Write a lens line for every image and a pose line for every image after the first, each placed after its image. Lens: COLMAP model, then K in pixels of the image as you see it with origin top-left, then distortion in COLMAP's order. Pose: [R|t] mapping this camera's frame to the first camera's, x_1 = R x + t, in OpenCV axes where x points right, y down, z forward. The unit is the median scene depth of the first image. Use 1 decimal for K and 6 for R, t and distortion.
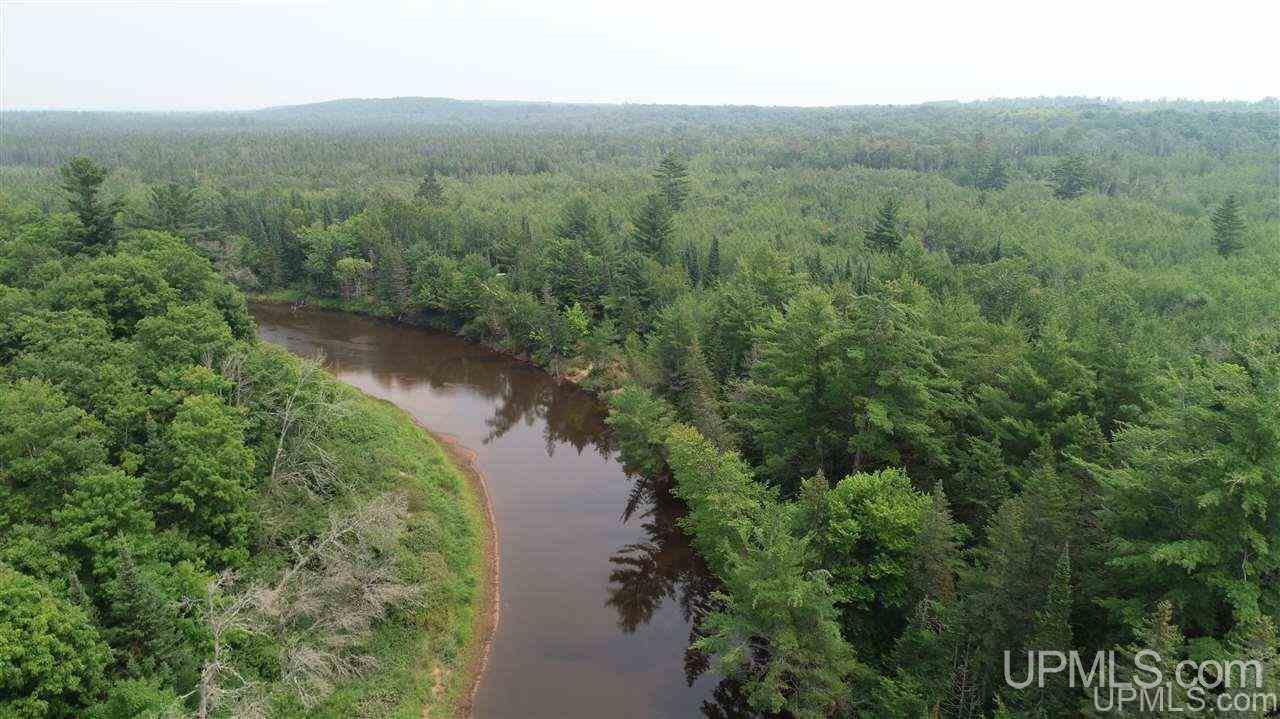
lens RADIAL K [[857.7, 0, 643.5], [0, 857.7, 354.4], [0, 0, 1]] dist [0.003932, -0.009844]
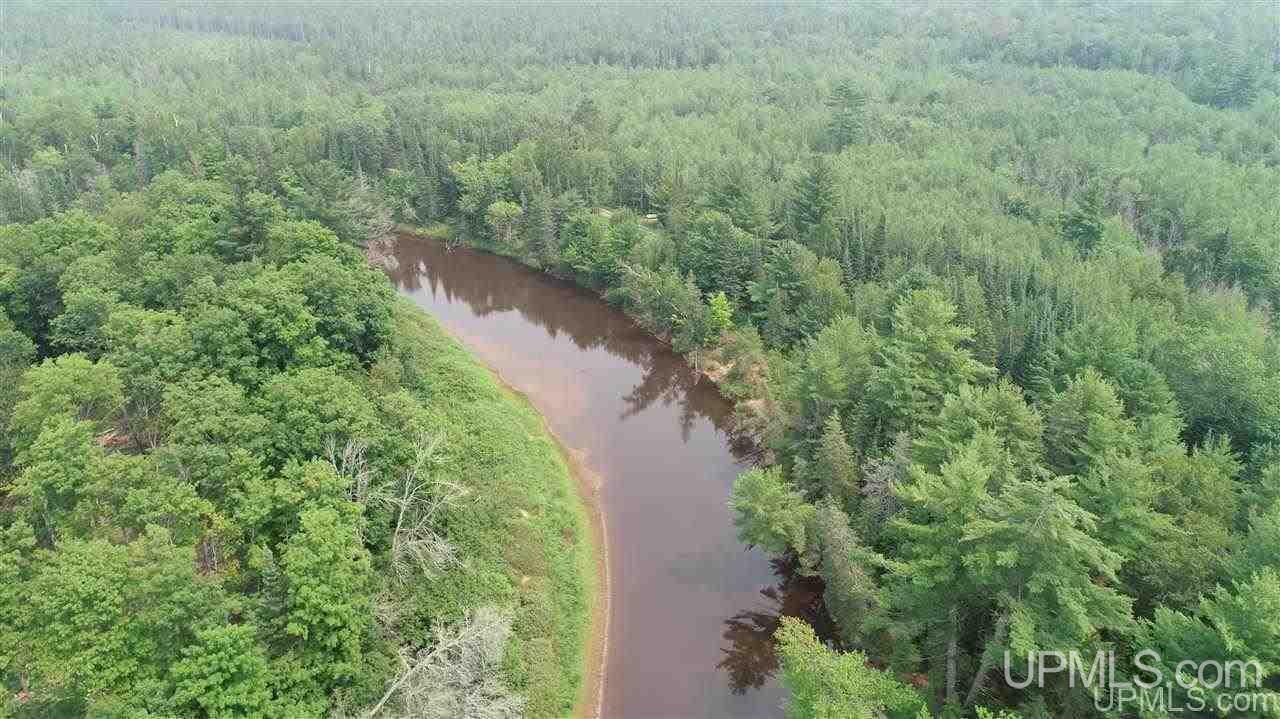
lens RADIAL K [[857.7, 0, 642.7], [0, 857.7, 363.0], [0, 0, 1]] dist [0.003932, -0.009844]
pose [[0.980253, 0.089146, -0.176513, 0.010061], [-0.056970, 0.982087, 0.179612, -0.142859], [0.189363, -0.166009, 0.967772, 0.054435]]
